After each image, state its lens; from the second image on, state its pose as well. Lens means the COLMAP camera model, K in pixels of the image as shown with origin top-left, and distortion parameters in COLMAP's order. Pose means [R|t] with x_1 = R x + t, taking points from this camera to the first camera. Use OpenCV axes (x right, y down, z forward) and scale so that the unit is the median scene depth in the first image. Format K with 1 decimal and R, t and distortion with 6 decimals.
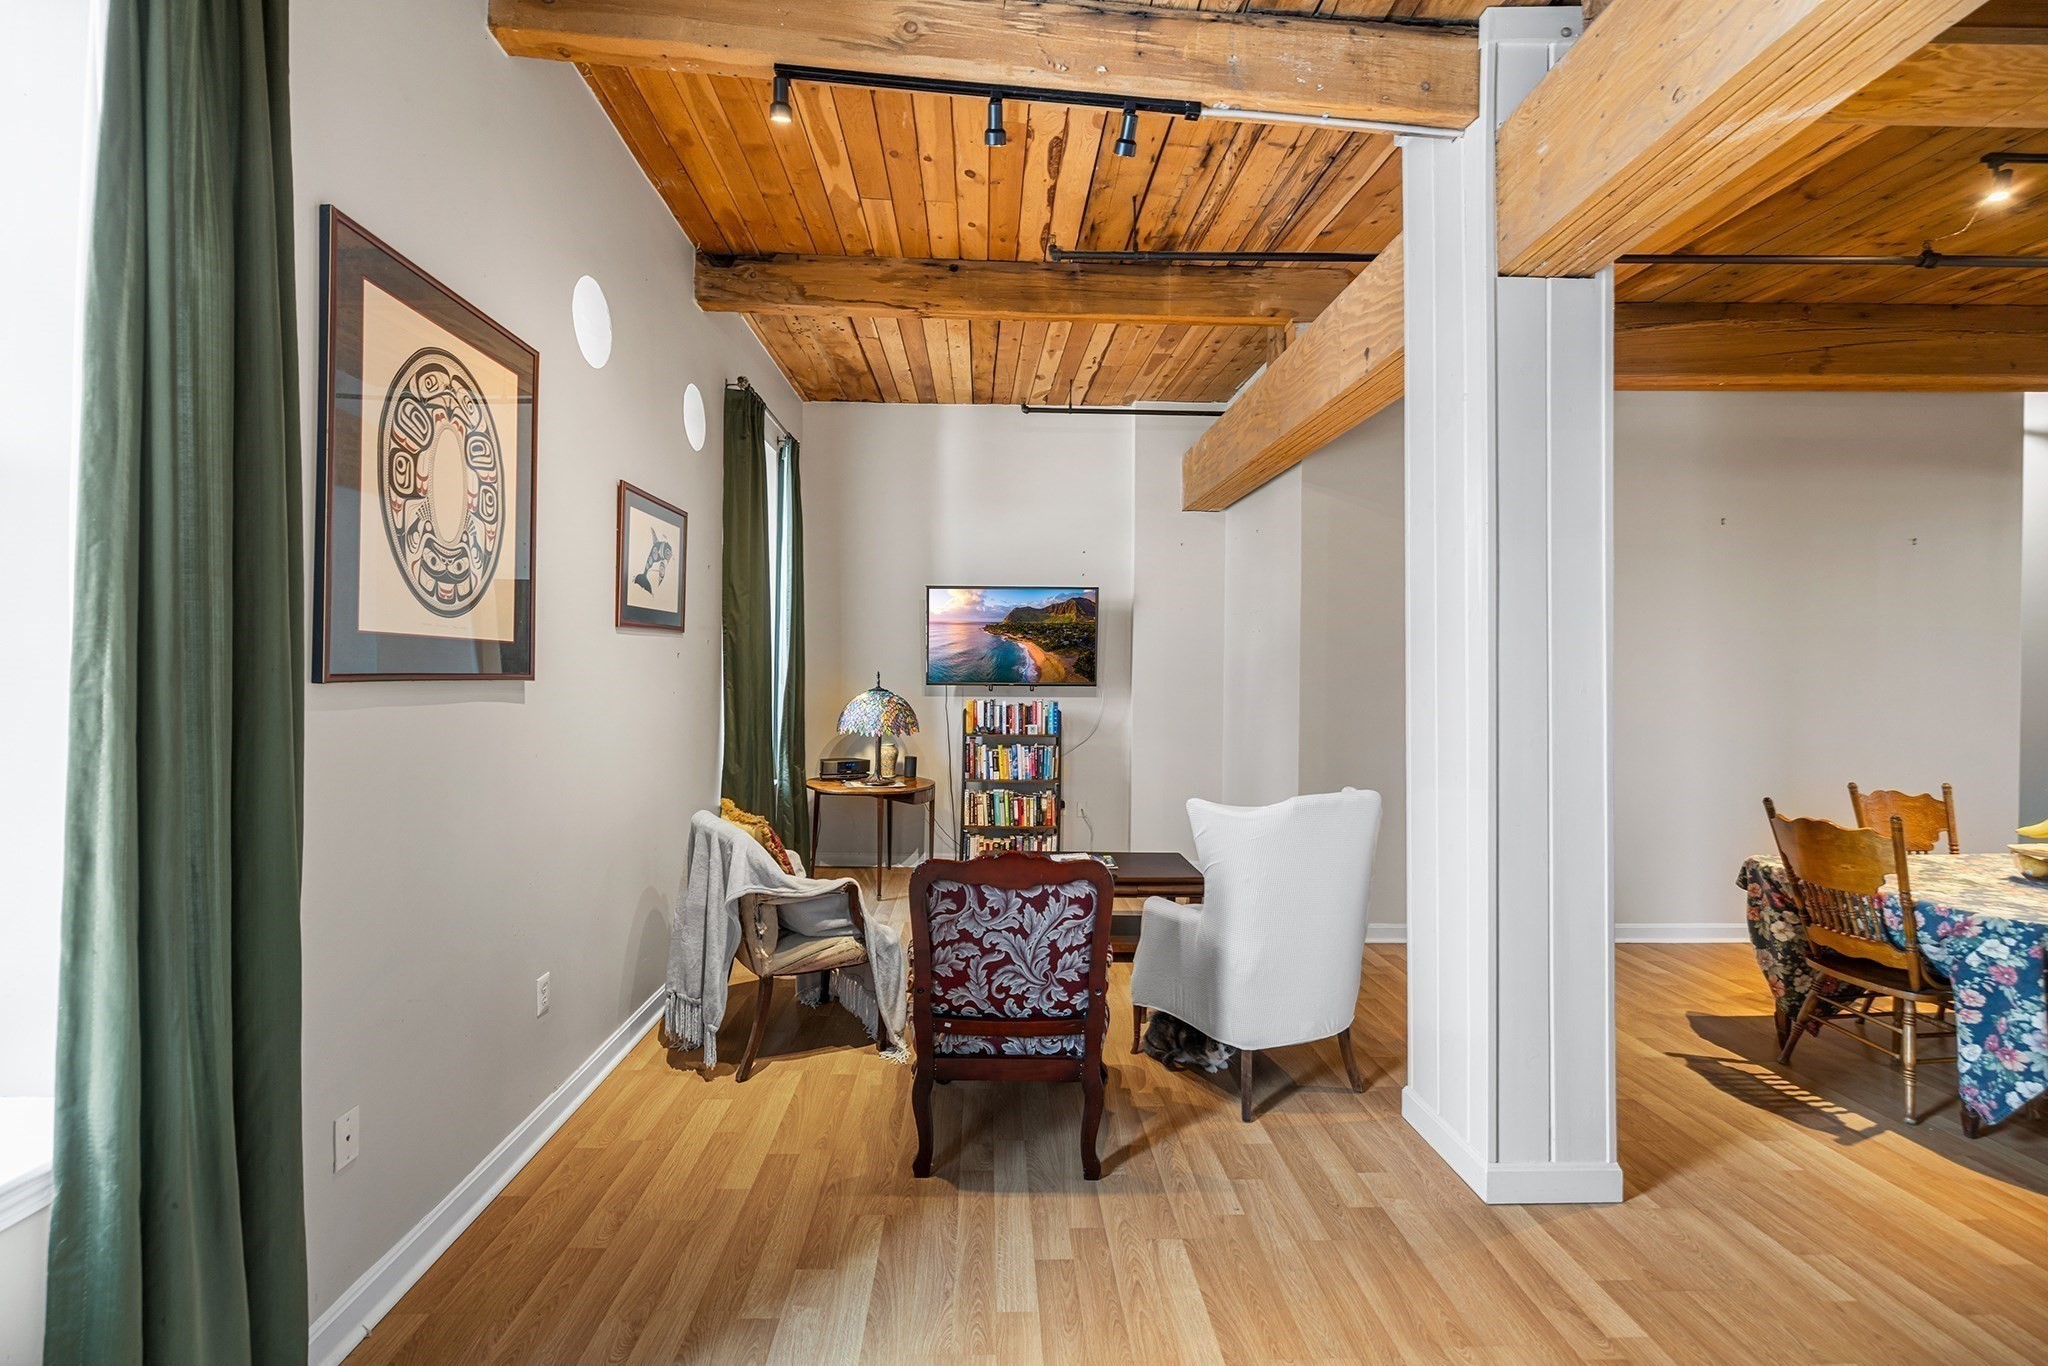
lens RADIAL K [[857.7, 0, 1012.5], [0, 857.7, 676.2], [0, 0, 1]] dist [-0.000545, -0.000588]
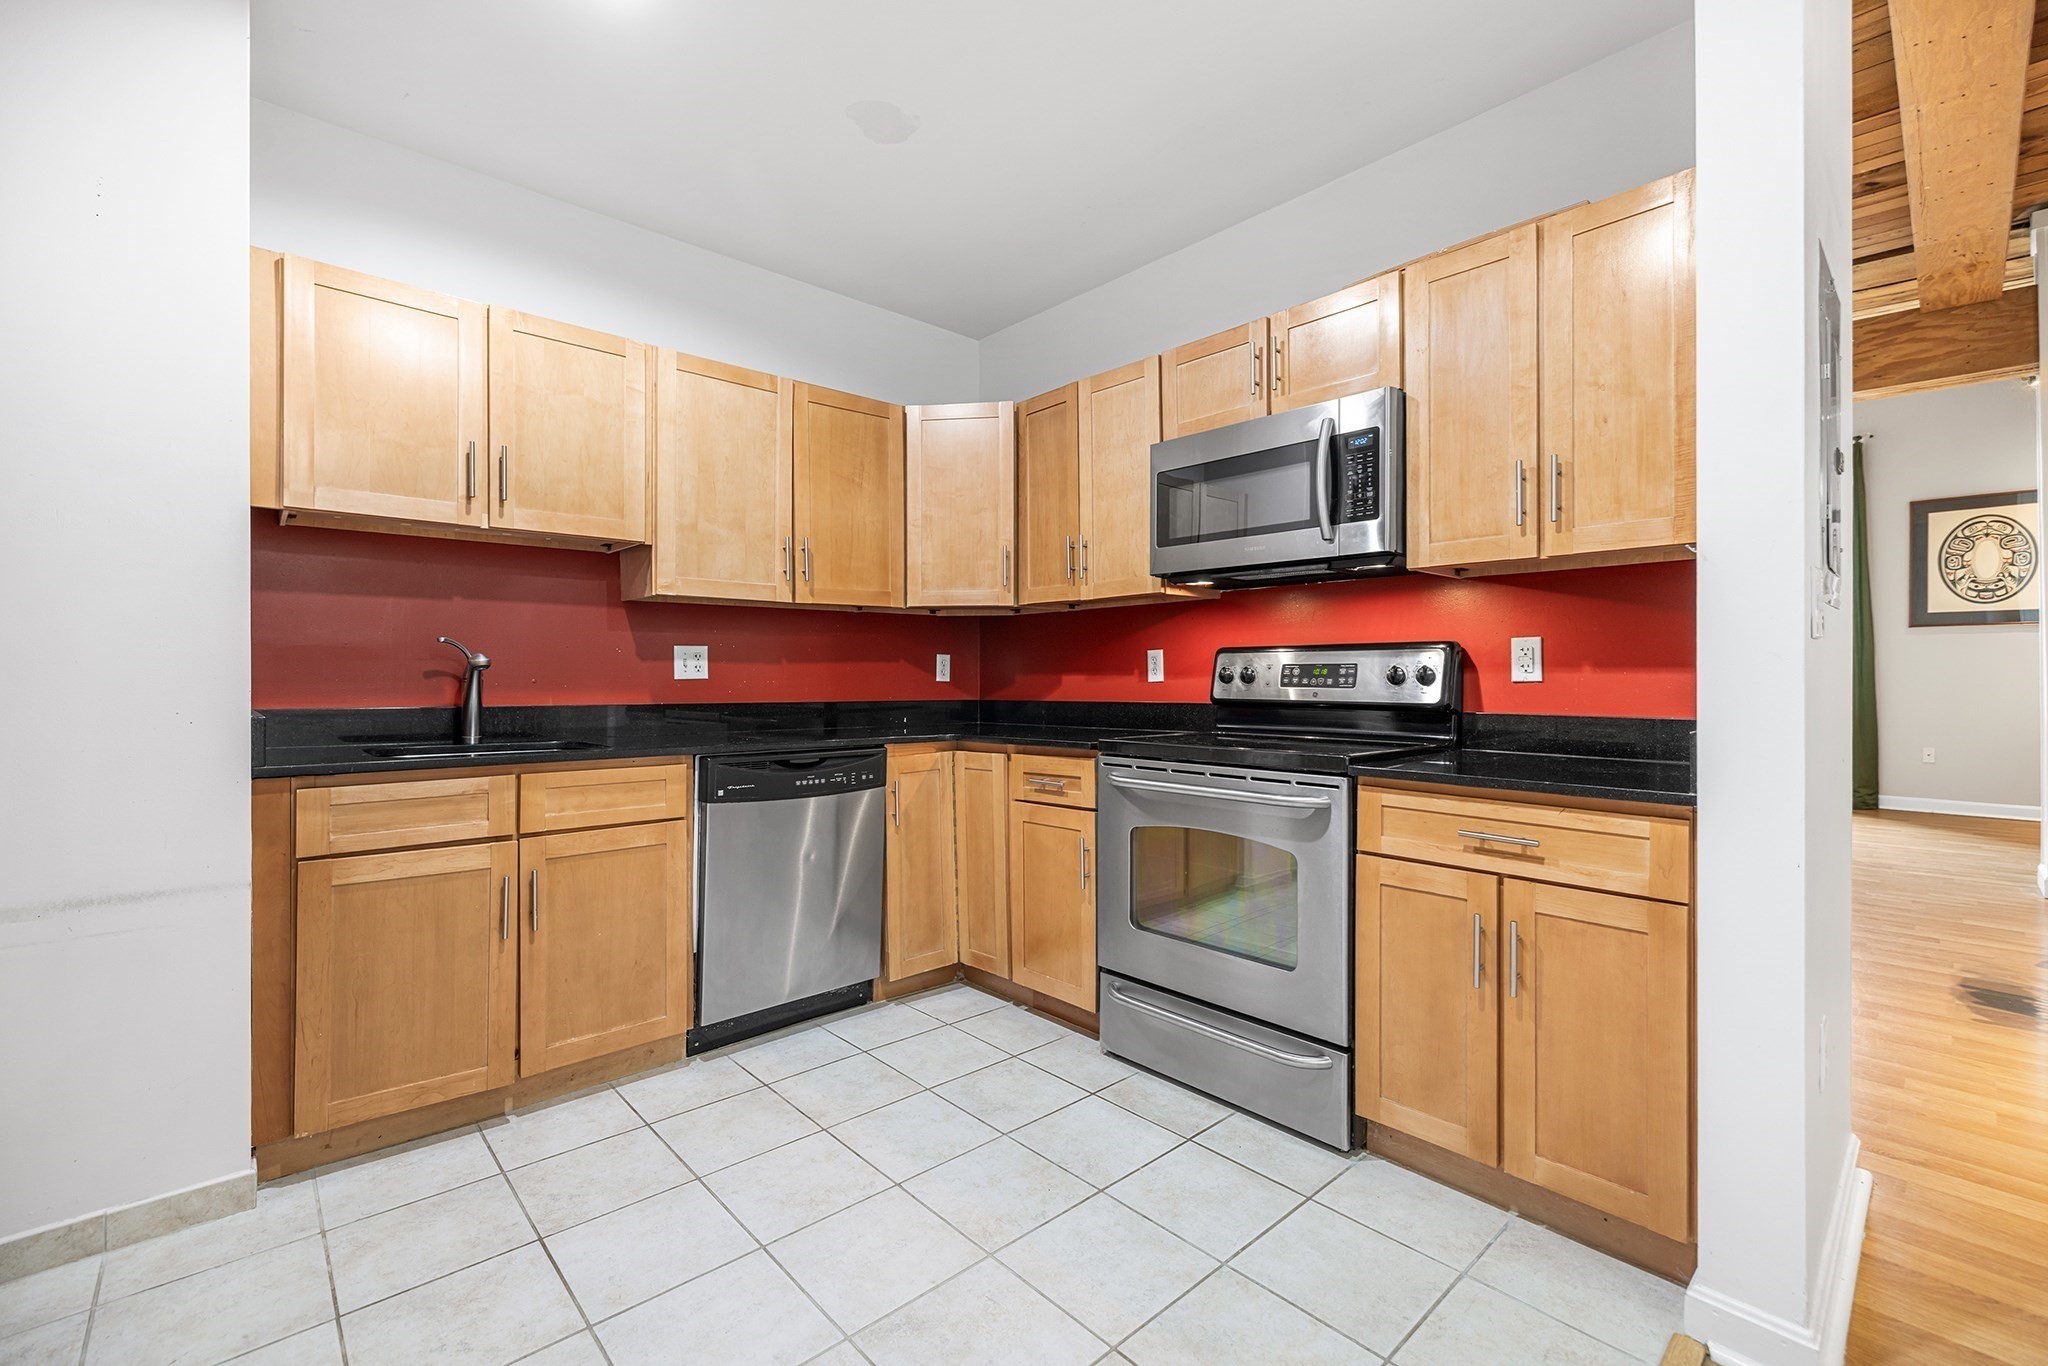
lens RADIAL K [[857.7, 0, 1019.3], [0, 857.7, 675.2], [0, 0, 1]] dist [-0.000545, -0.000588]
pose [[-0.761424, -0.010747, -0.648165, 1.356472], [-0.011691, 0.999928, -0.002846, 0.080228], [0.648149, 0.005411, -0.761495, 0.389394]]
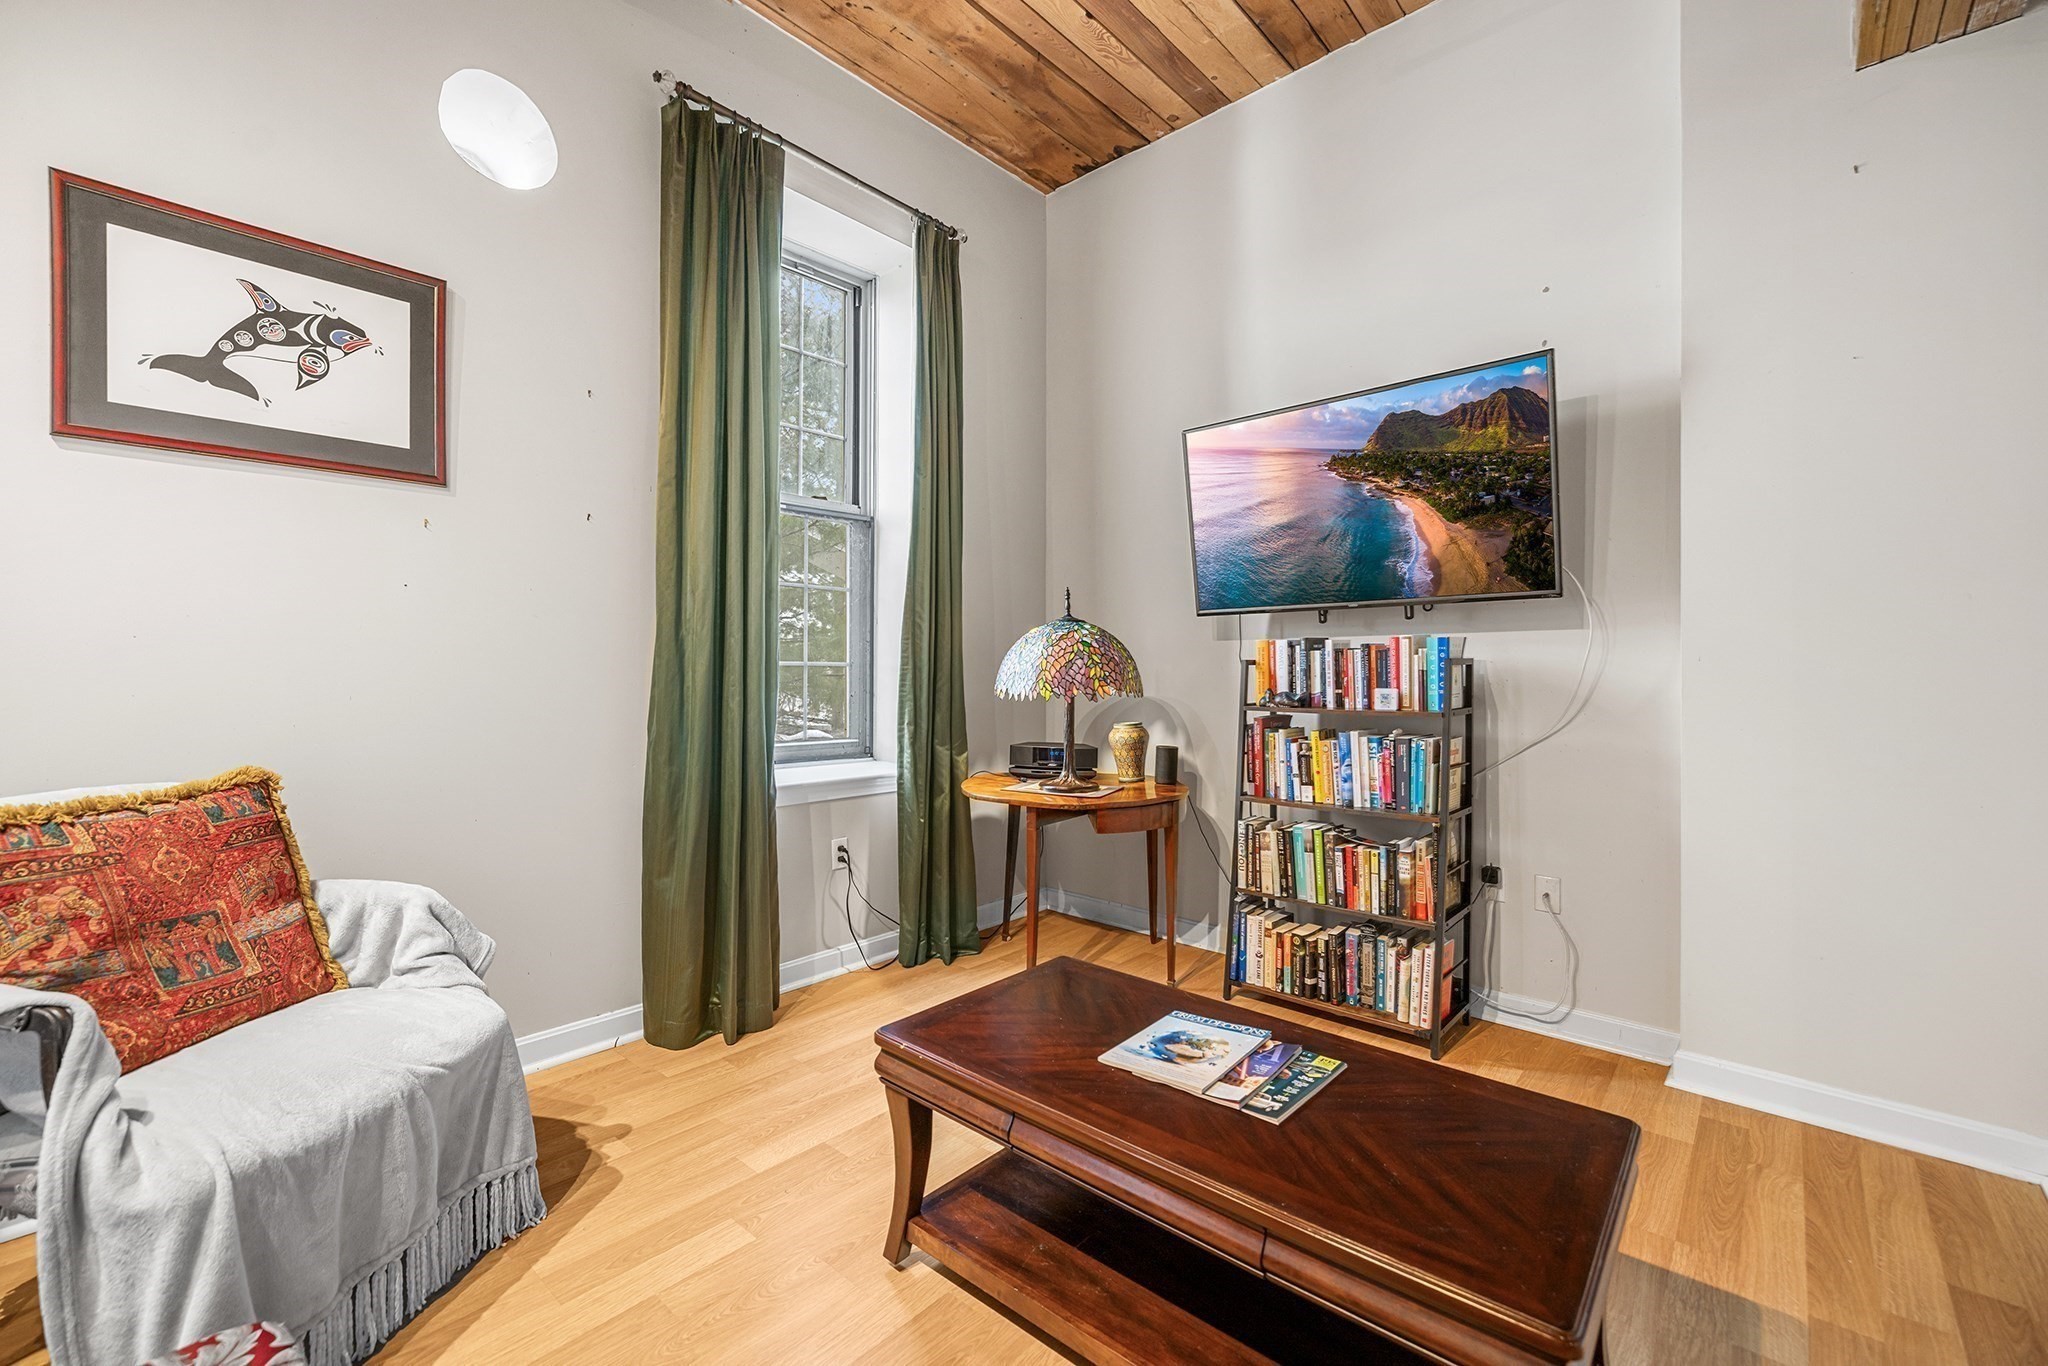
lens RADIAL K [[857.7, 0, 1033.3], [0, 857.7, 668.3], [0, 0, 1]] dist [-0.000545, -0.000588]
pose [[0.726296, -0.012299, -0.687272, 0.201785], [0.000931, 0.999857, -0.016908, 0.053969], [0.687381, 0.011640, 0.726204, 0.549709]]
